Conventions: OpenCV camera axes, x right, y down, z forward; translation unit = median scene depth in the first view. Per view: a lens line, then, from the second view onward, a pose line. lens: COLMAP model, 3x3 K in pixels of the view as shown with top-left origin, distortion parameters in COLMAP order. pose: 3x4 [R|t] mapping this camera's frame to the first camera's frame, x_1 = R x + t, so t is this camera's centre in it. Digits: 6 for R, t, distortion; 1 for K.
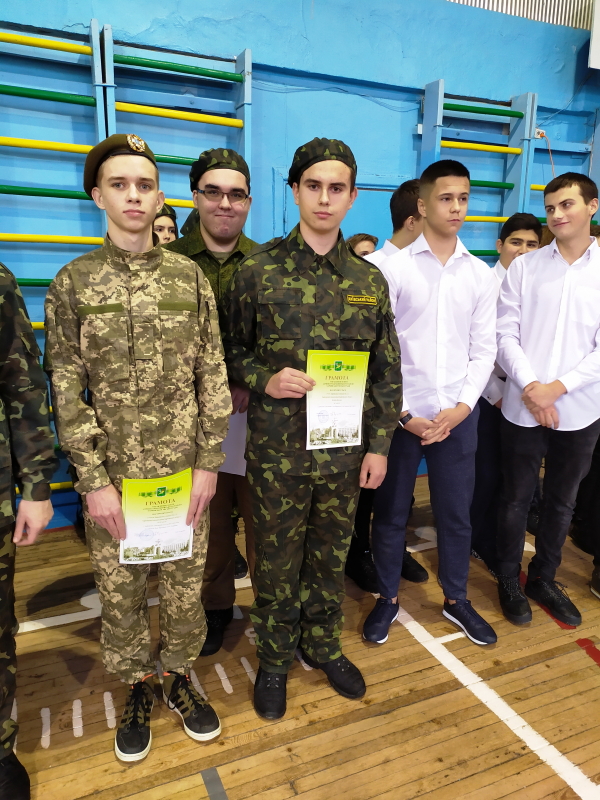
lens RADIAL K [[603.7, 0, 293.0], [0, 603.7, 398.5], [0, 0, 1]] dist [0.026937, -0.025879]
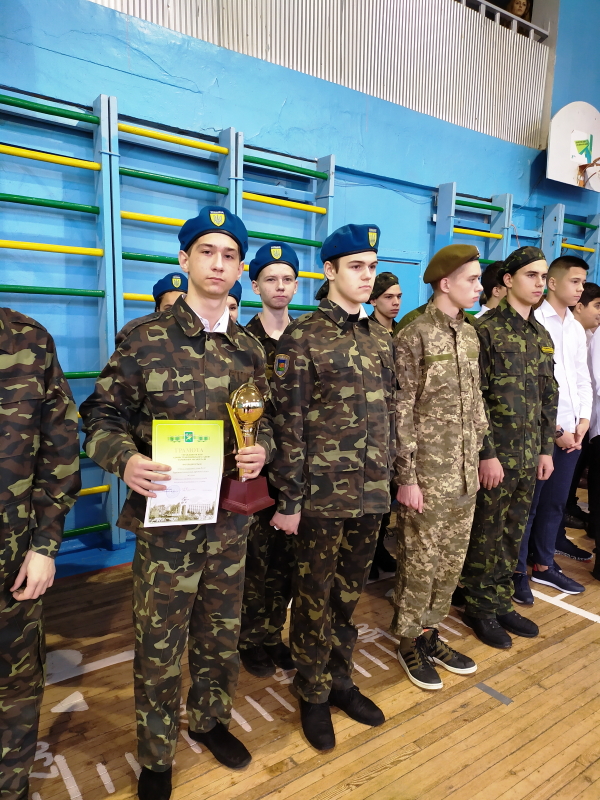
lens RADIAL K [[603.7, 0, 296.7], [0, 603.7, 400.8], [0, 0, 1]] dist [0.026937, -0.025879]
pose [[0.972270, -0.027607, 0.232227, -0.480386], [0.046067, 0.996160, -0.074447, 0.025945], [-0.229280, 0.083080, 0.969808, -0.170673]]
